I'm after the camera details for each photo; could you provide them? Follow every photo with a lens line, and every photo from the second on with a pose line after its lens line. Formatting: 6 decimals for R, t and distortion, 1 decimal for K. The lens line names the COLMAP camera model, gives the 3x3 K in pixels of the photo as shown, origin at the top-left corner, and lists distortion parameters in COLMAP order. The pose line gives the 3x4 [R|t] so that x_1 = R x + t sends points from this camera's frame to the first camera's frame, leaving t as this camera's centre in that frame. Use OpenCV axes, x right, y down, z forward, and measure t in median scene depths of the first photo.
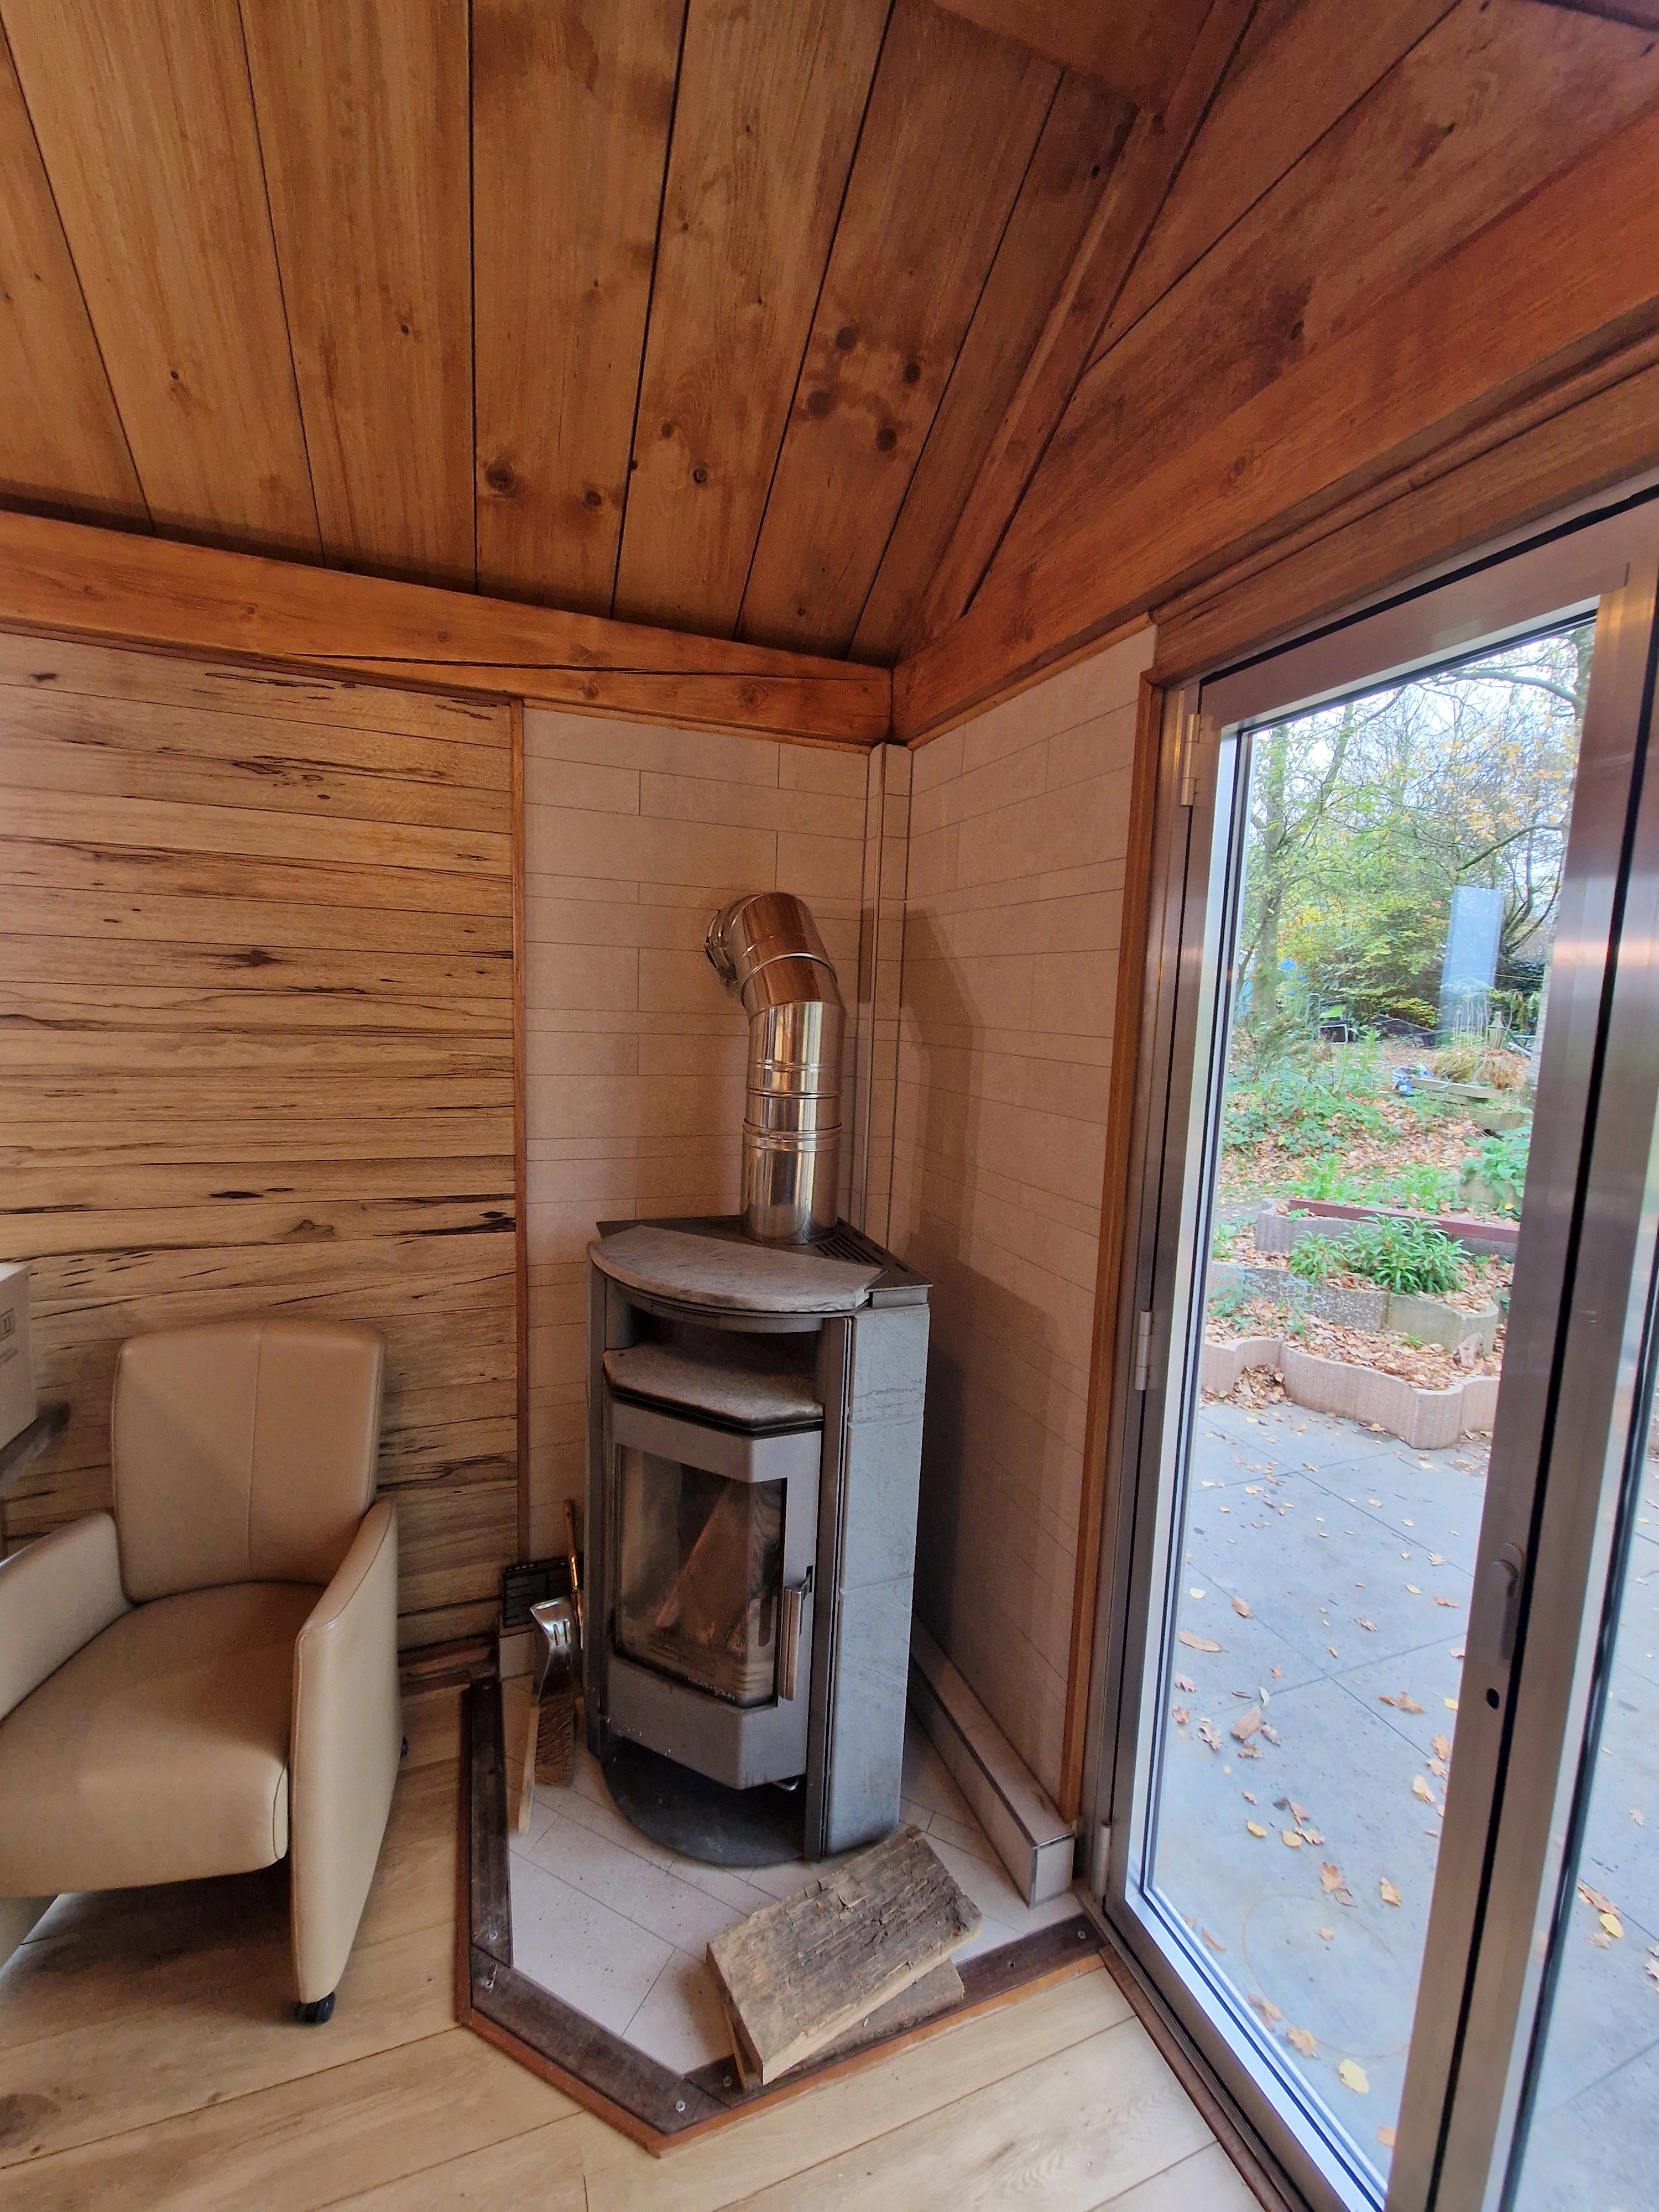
lens RADIAL K [[894.3, 0, 824.3], [0, 894.3, 1108.2], [0, 0, 1]] dist [0.001843, -0.003196]
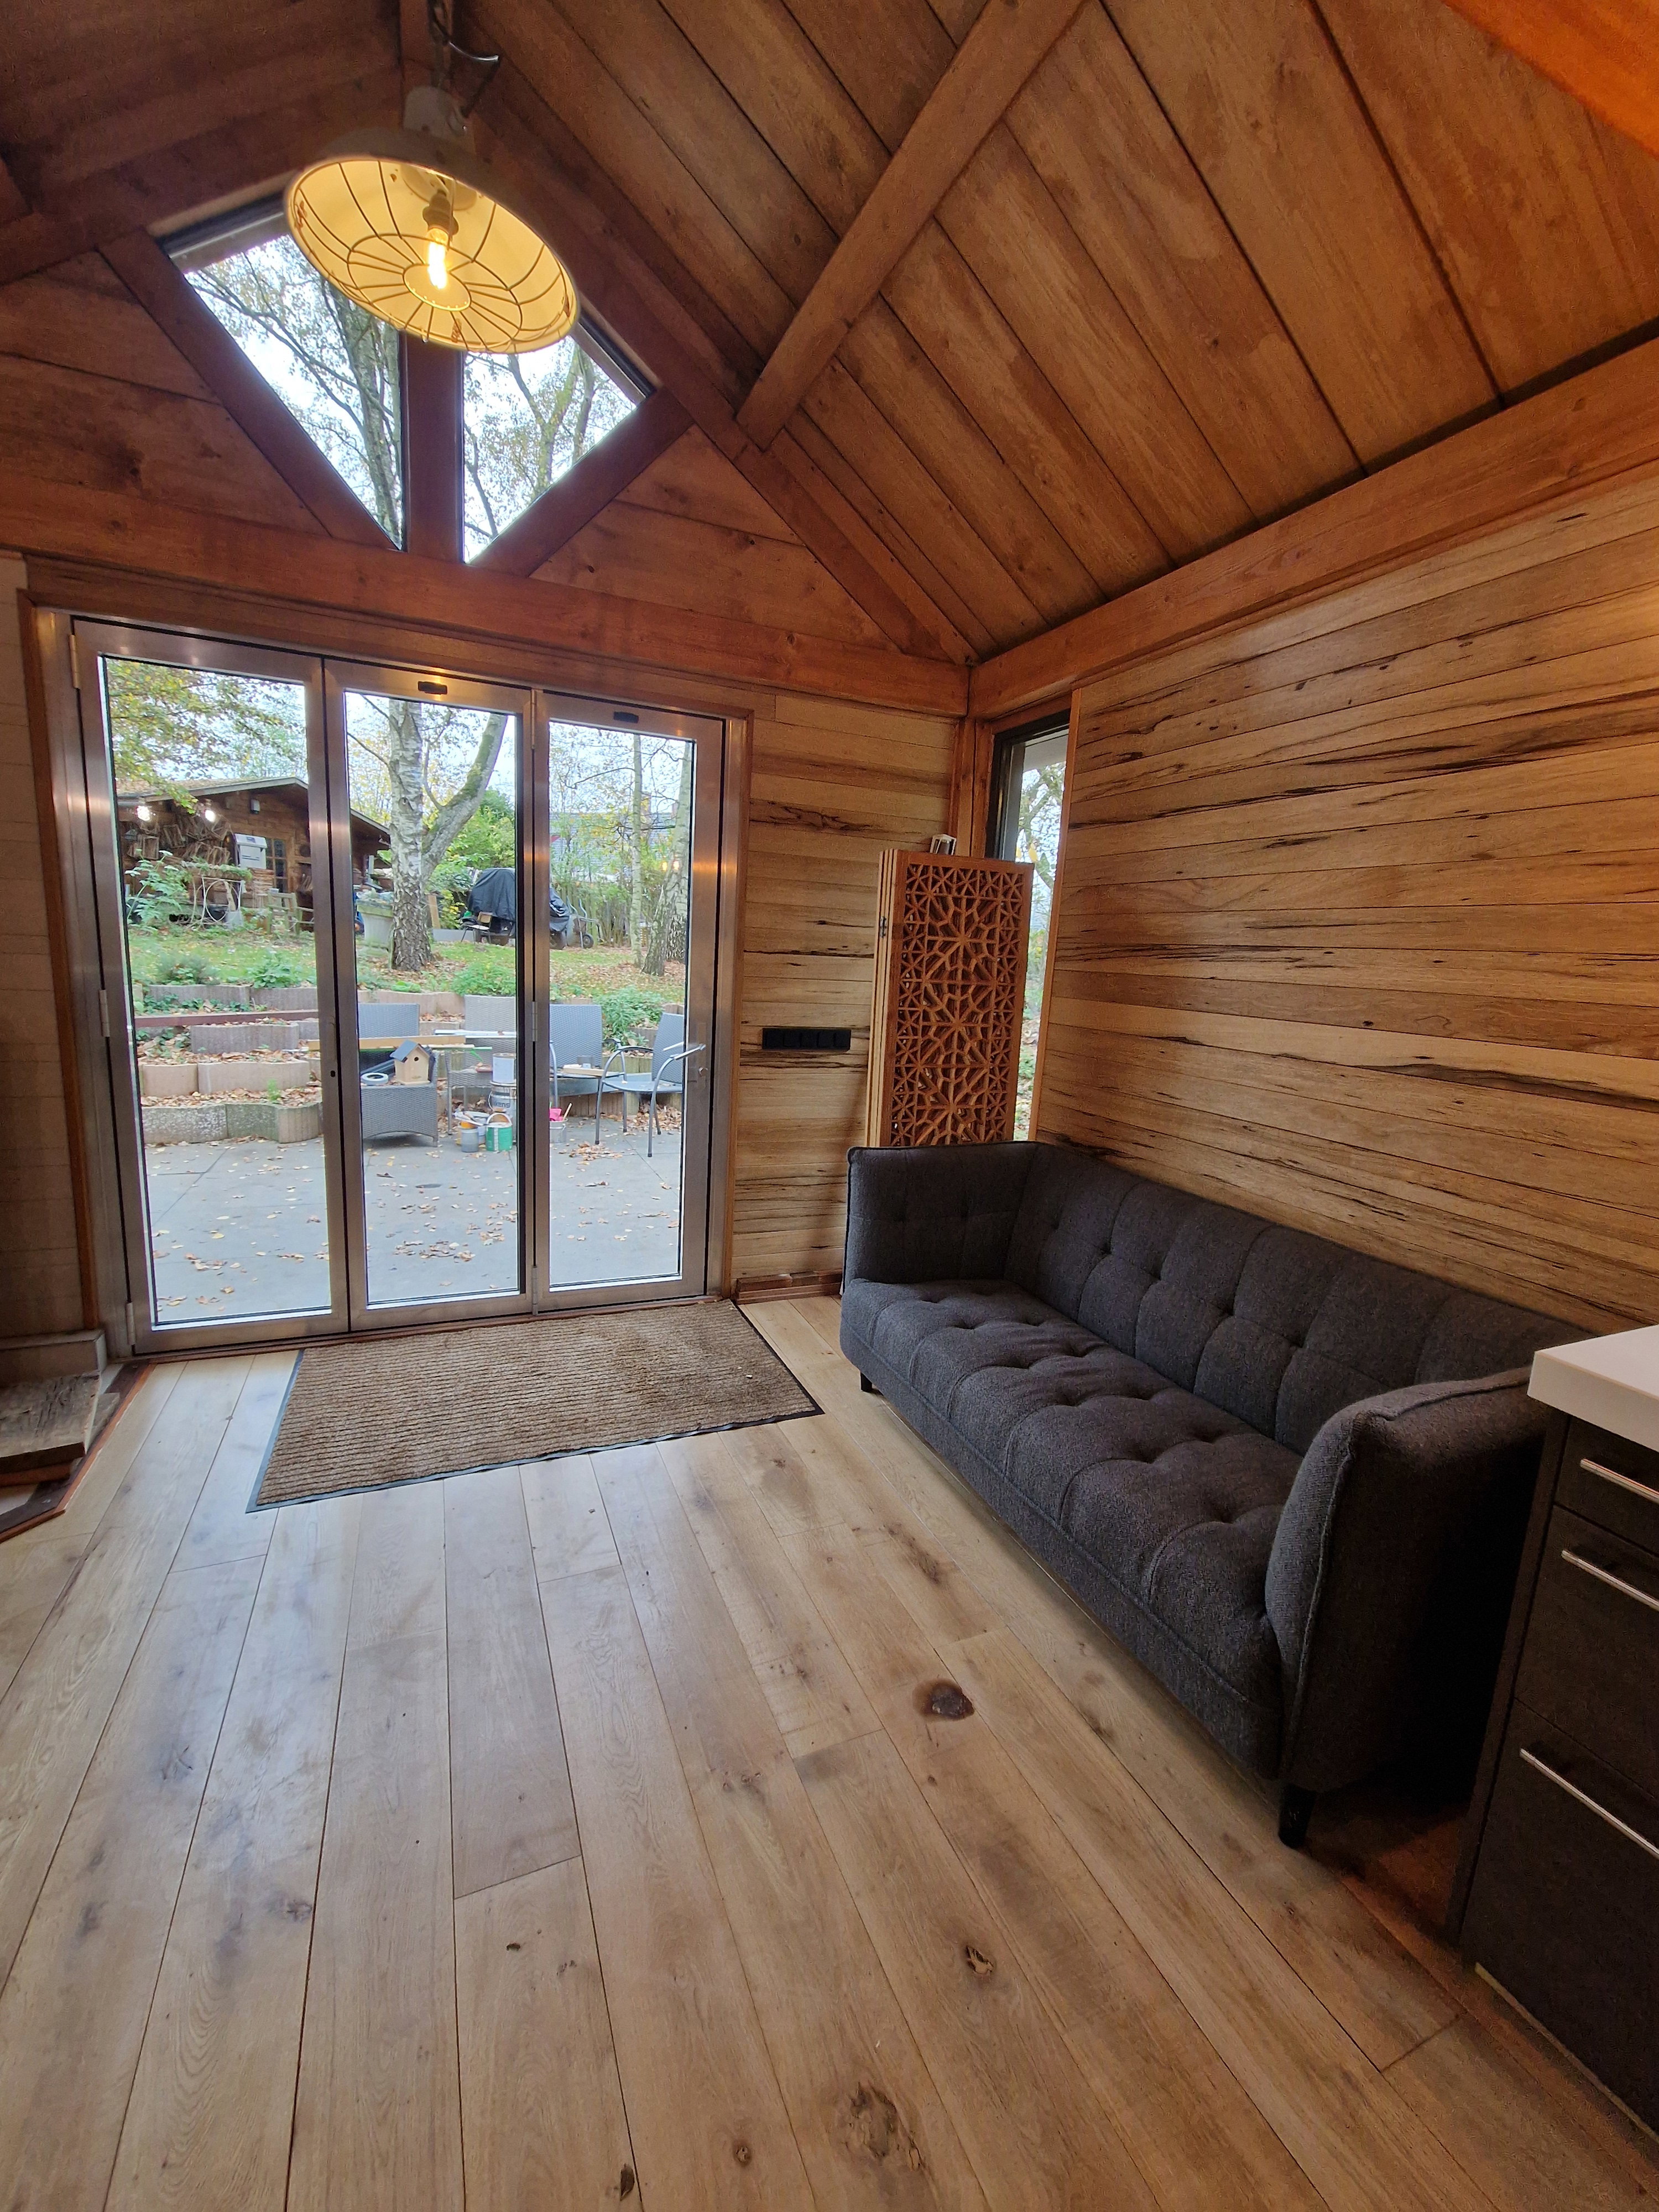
lens RADIAL K [[894.3, 0, 828.9], [0, 894.3, 1106.7], [0, 0, 1]] dist [0.001843, -0.003196]
pose [[-0.039318, -0.207865, 0.977367, -1.211645], [0.062565, 0.975692, 0.210025, 0.147232], [-0.997266, 0.069407, -0.025357, -0.290333]]
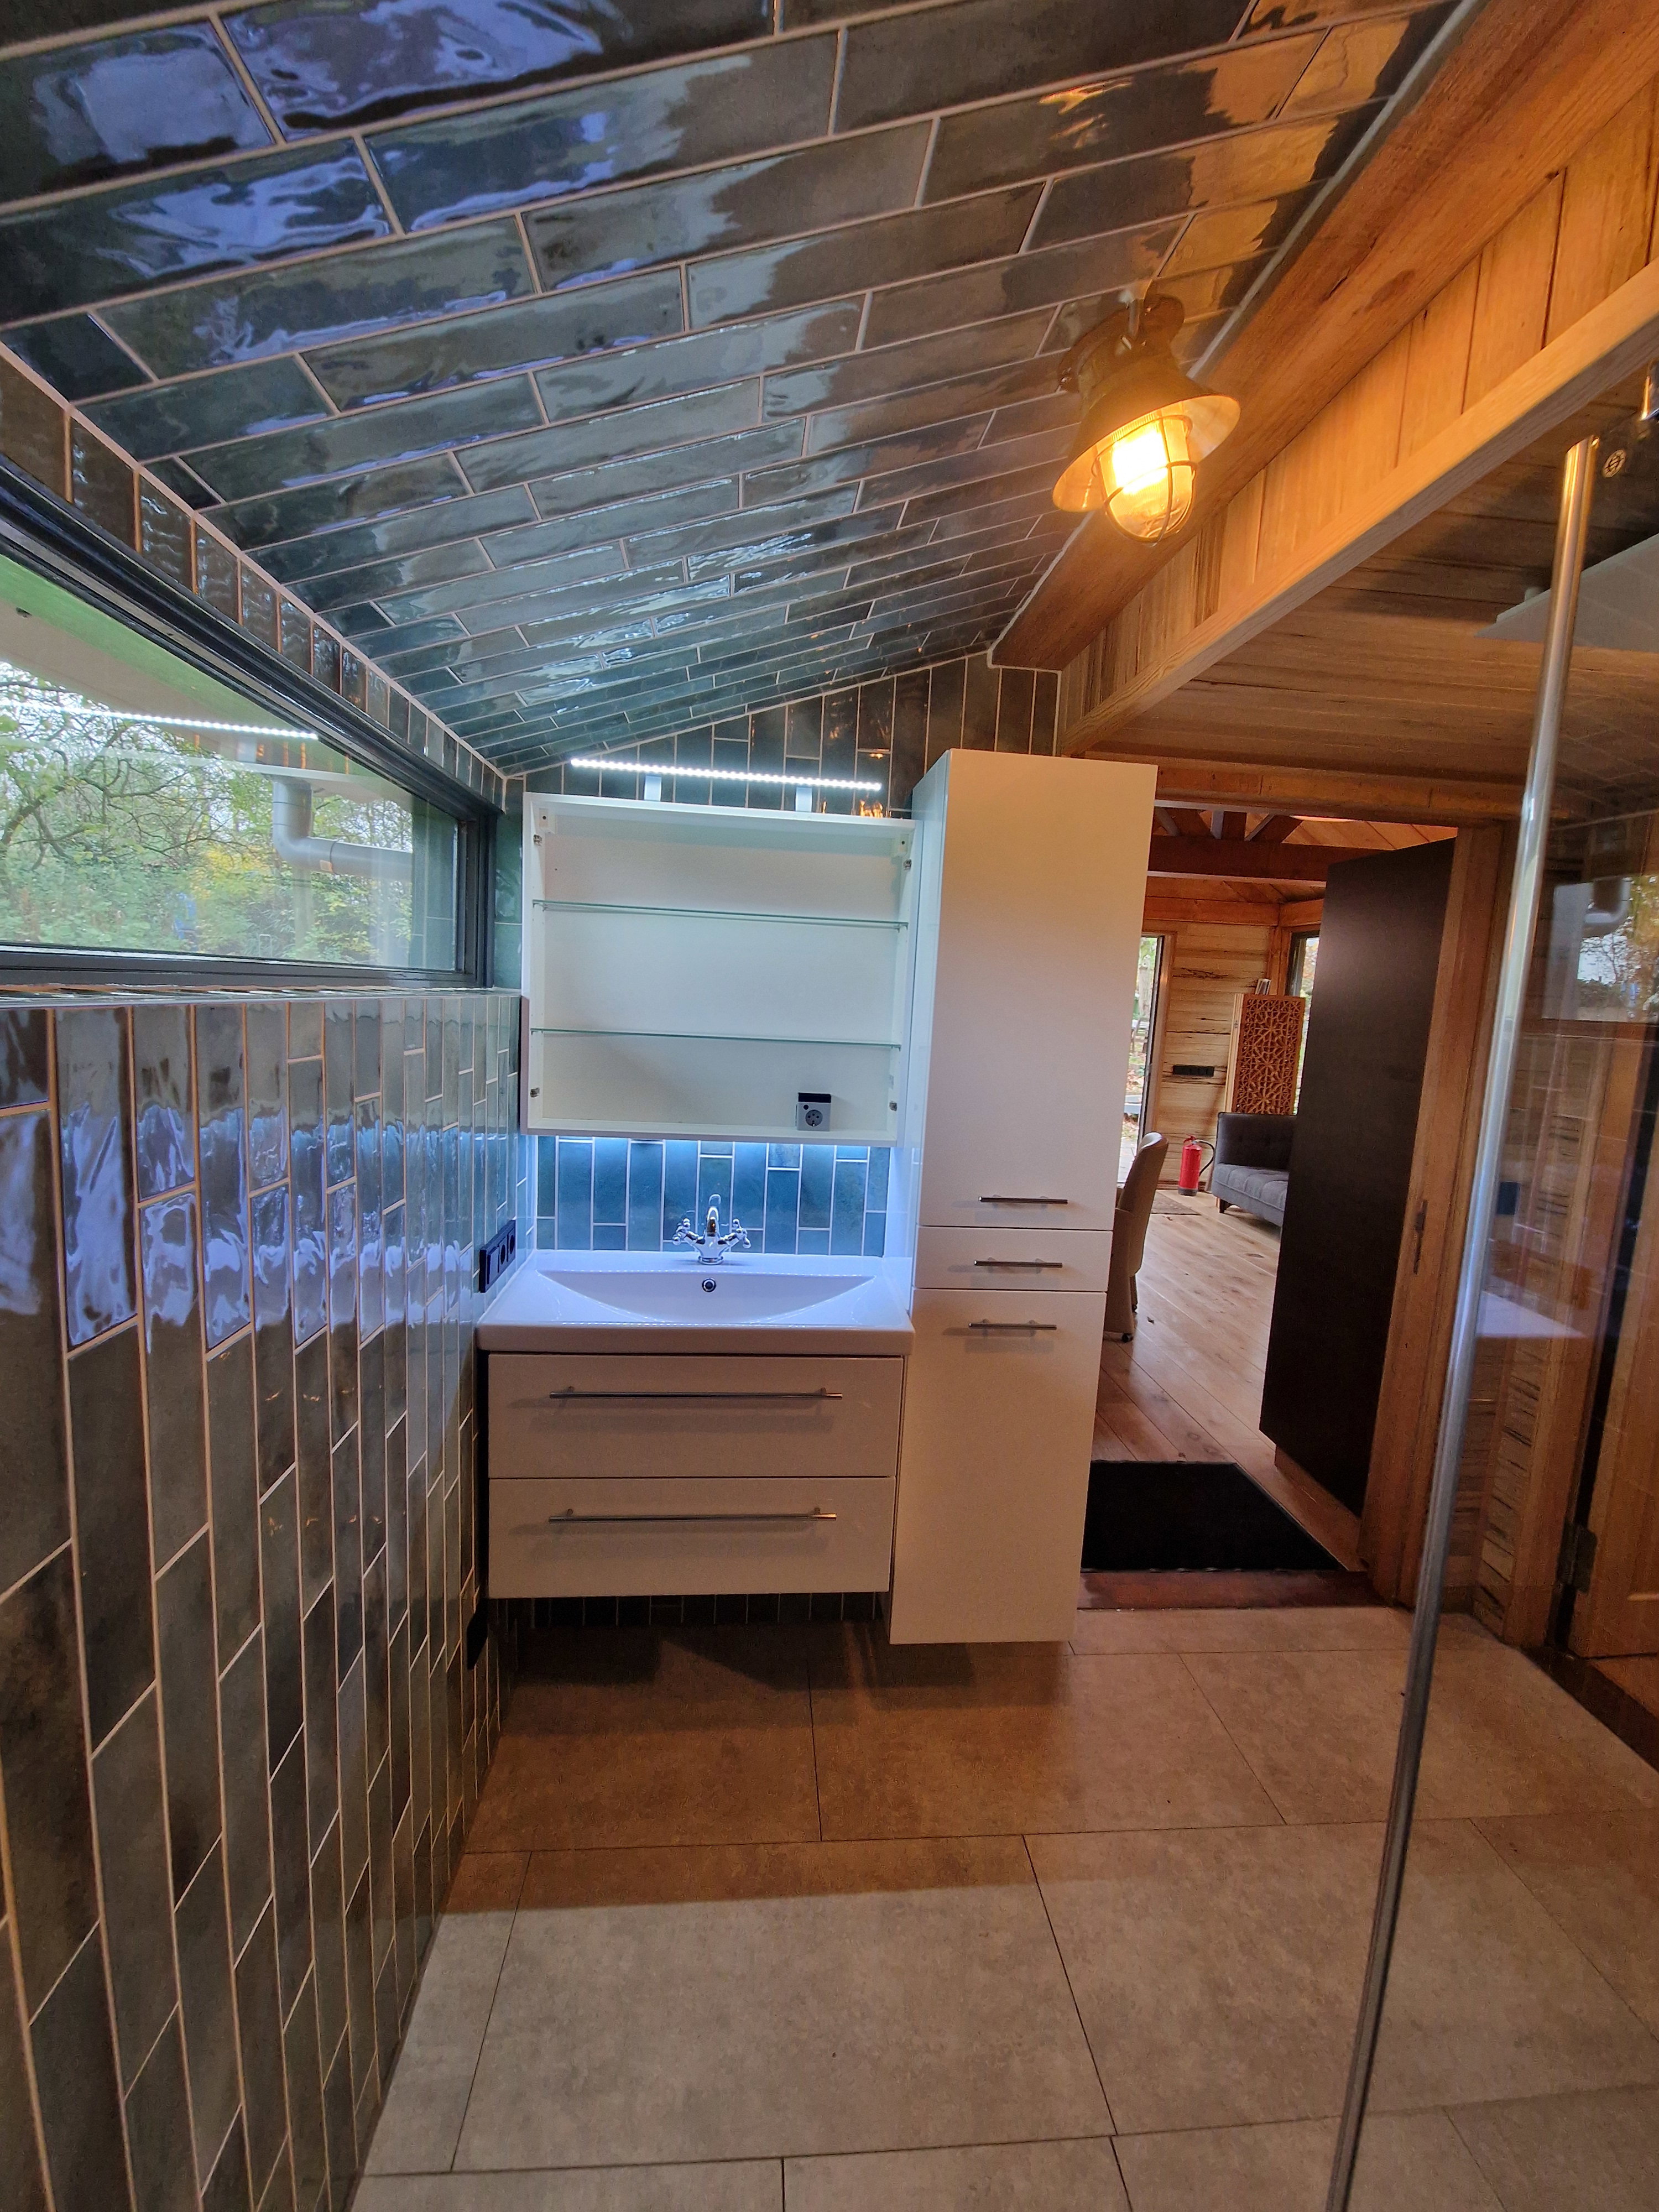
lens RADIAL K [[894.3, 0, 822.8], [0, 894.3, 1103.7], [0, 0, 1]] dist [0.001843, -0.003196]
pose [[0.287585, -0.146173, 0.946535, -3.910399], [0.073534, 0.988738, 0.130348, -0.126462], [-0.954928, 0.032116, 0.295095, 0.139378]]
